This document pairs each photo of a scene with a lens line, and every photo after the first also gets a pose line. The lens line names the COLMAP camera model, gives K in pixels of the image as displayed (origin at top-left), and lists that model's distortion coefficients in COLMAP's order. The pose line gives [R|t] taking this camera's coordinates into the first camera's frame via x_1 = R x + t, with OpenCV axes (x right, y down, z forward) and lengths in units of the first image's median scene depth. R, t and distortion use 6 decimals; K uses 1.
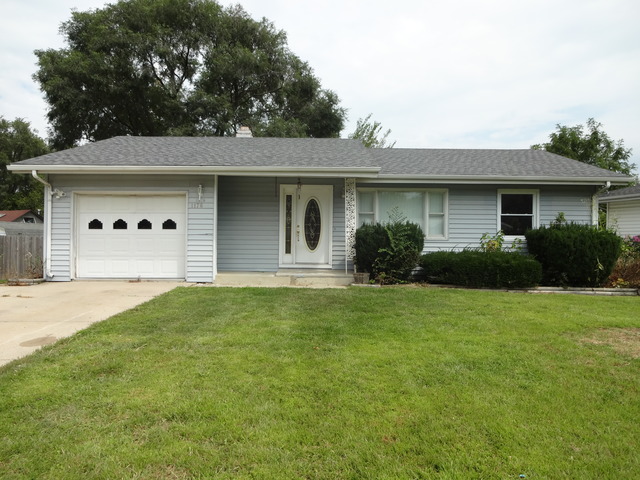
lens RADIAL K [[475.6, 0, 320.0], [0, 475.6, 240.0], [0, 0, 1]] dist [-0.006014, -0.002102]
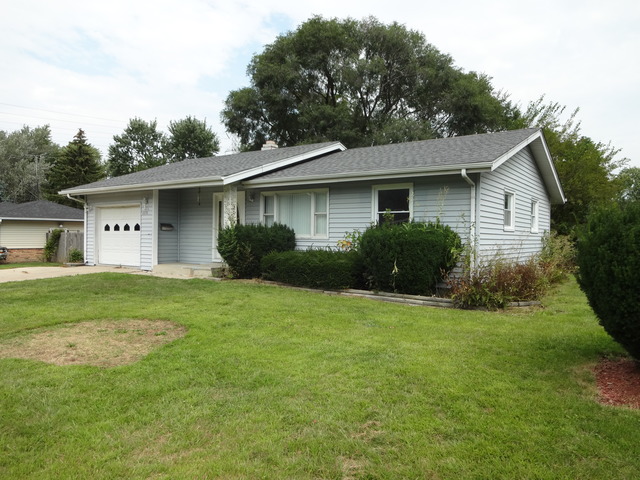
lens RADIAL K [[475.6, 0, 320.0], [0, 475.6, 240.0], [0, 0, 1]] dist [-0.006014, -0.002102]
pose [[0.817669, 0.004189, -0.575674, 0.835761], [-0.002427, 0.999990, 0.003830, -0.002363], [0.575684, -0.001734, 0.817671, 0.169713]]
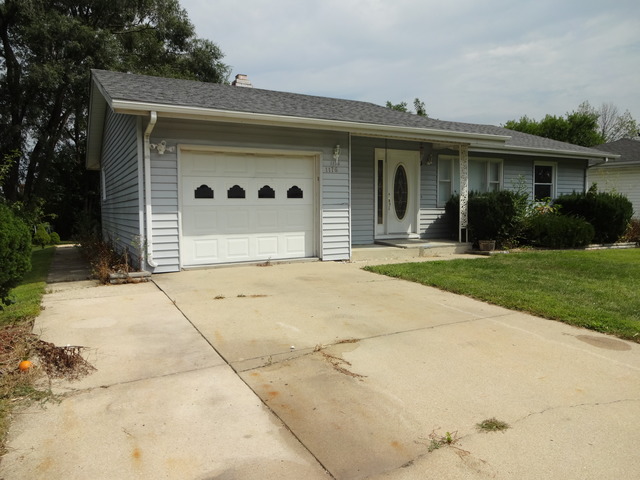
lens RADIAL K [[475.6, 0, 320.0], [0, 475.6, 240.0], [0, 0, 1]] dist [-0.006014, -0.002102]
pose [[0.877927, -0.047143, 0.476467, -0.620351], [0.012953, 0.997115, 0.074791, -0.010780], [-0.478618, -0.059489, 0.876005, 0.243976]]
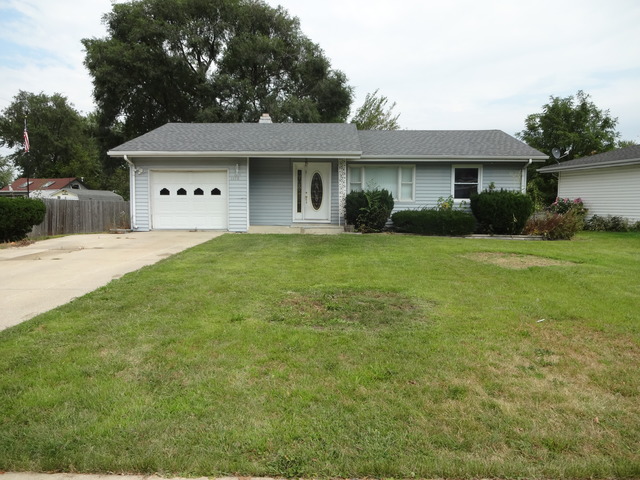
lens RADIAL K [[475.6, 0, 320.0], [0, 475.6, 240.0], [0, 0, 1]] dist [-0.006014, -0.002102]
pose [[0.999347, -0.000427, -0.036140, 0.044097], [0.003121, 0.997214, 0.074523, 0.006110], [0.036007, -0.074587, 0.996564, -0.392695]]
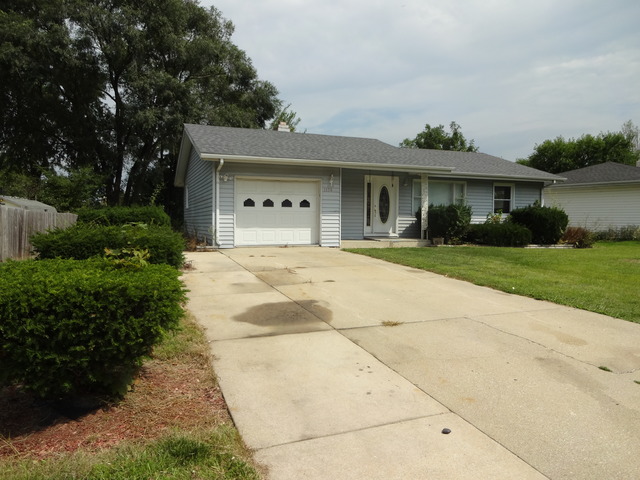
lens RADIAL K [[475.2, 0, 320.0], [0, 475.2, 240.0], [0, 0, 1]] dist [-0.007405, -0.005296]
pose [[0.932861, -0.015287, 0.359911, -0.696539], [-0.001401, 0.998938, 0.046060, 0.006711], [-0.360233, -0.043472, 0.931849, -0.225992]]
